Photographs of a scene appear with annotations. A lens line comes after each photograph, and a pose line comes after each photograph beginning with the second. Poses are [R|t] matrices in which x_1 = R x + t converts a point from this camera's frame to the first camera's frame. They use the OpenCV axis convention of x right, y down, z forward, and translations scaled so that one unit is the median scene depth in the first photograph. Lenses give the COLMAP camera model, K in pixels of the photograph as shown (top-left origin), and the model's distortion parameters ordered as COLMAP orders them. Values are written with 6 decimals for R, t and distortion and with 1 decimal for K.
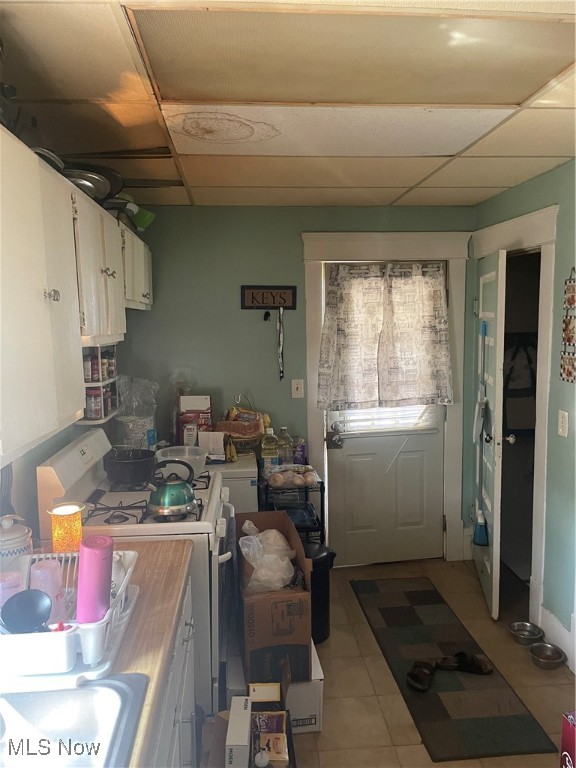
lens RADIAL K [[560.2, 0, 290.0], [0, 560.2, 381.1], [0, 0, 1]] dist [-0.014400, -0.005896]
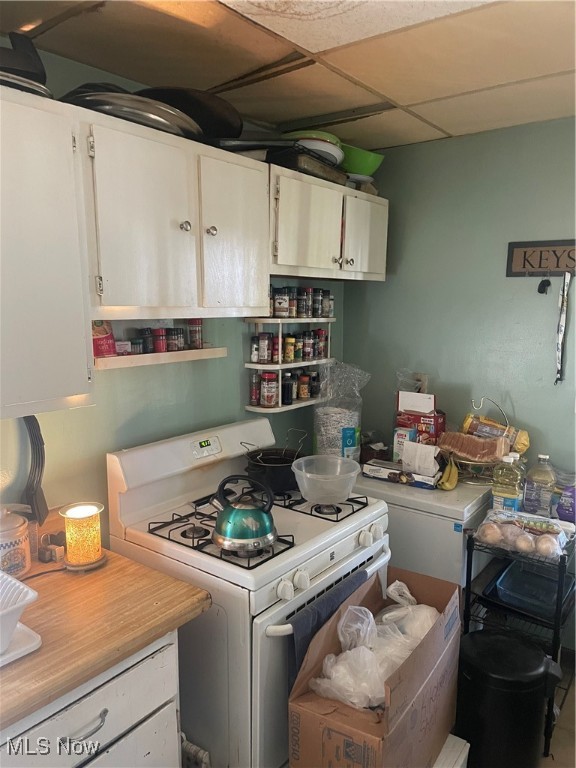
lens RADIAL K [[560.2, 0, 286.2], [0, 560.2, 388.5], [0, 0, 1]] dist [-0.014400, -0.005896]
pose [[0.729439, 0.114876, -0.674331, 0.217928], [-0.077556, 0.993330, 0.085324, -0.031312], [0.679635, -0.009940, 0.733483, 0.330962]]
